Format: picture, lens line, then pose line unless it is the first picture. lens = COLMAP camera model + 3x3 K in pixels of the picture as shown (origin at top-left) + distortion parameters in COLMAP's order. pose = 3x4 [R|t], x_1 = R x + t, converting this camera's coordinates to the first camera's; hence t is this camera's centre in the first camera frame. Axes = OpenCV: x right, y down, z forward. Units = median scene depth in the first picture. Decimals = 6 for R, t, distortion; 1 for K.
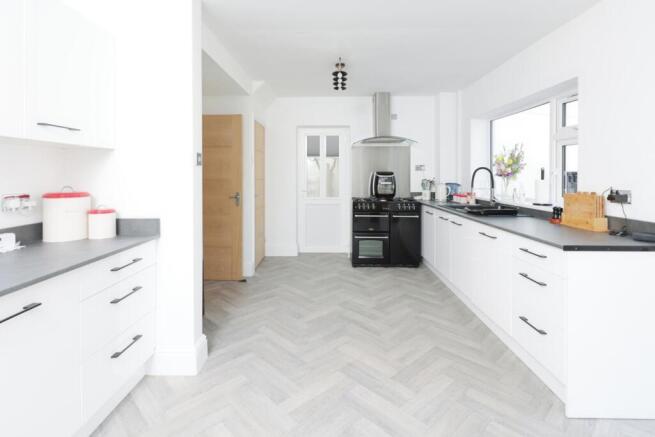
lens RADIAL K [[312.7, 0, 325.2], [0, 312.7, 173.5], [0, 0, 1]] dist [0.001171, 0.000084]
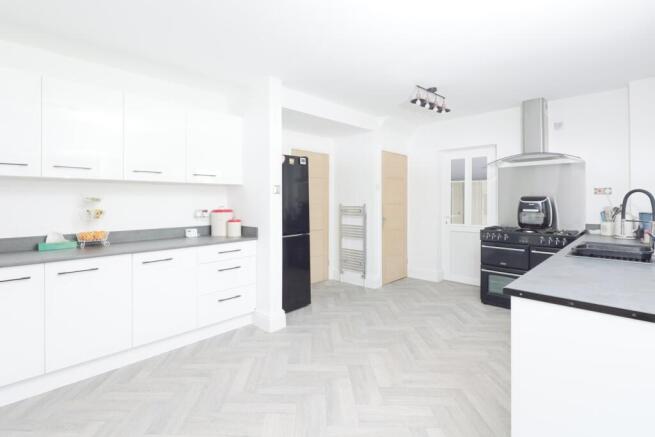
lens RADIAL K [[316.1, 0, 328.0], [0, 316.1, 196.8], [0, 0, 1]] dist [0.001071, 0.000022]
pose [[0.732617, -0.004807, -0.680624, 0.390789], [0.000485, 0.999978, -0.006540, -0.000008], [0.680641, 0.004461, 0.732604, 0.034285]]
